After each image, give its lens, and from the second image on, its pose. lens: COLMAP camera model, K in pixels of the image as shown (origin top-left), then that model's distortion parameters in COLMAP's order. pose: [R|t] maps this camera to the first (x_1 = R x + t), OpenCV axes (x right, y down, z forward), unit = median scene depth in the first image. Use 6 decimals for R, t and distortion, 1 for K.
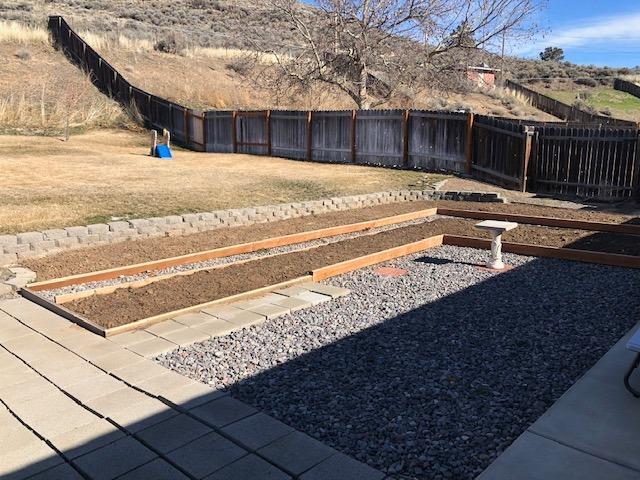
lens RADIAL K [[527.1, 0, 322.0], [0, 527.1, 240.2], [0, 0, 1]] dist [0.039306, -0.053378]
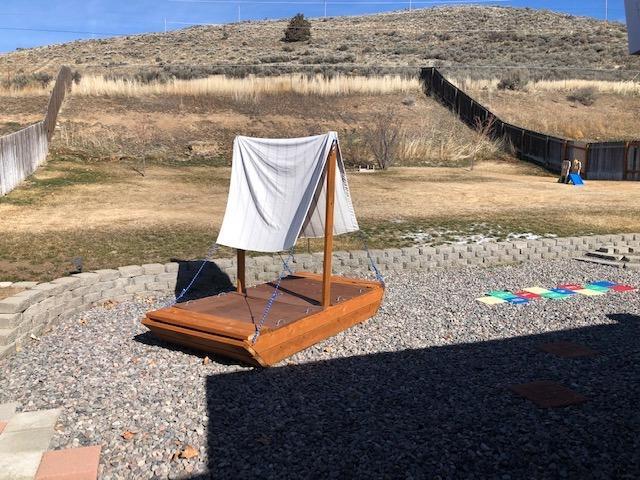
lens RADIAL K [[527.1, 0, 319.1], [0, 527.1, 239.9], [0, 0, 1]] dist [0.039306, -0.053378]
pose [[0.883565, 0.054139, -0.465168, -0.150257], [-0.078954, 0.996298, -0.034015, 0.027717], [0.461604, 0.066781, 0.884569, -0.156336]]
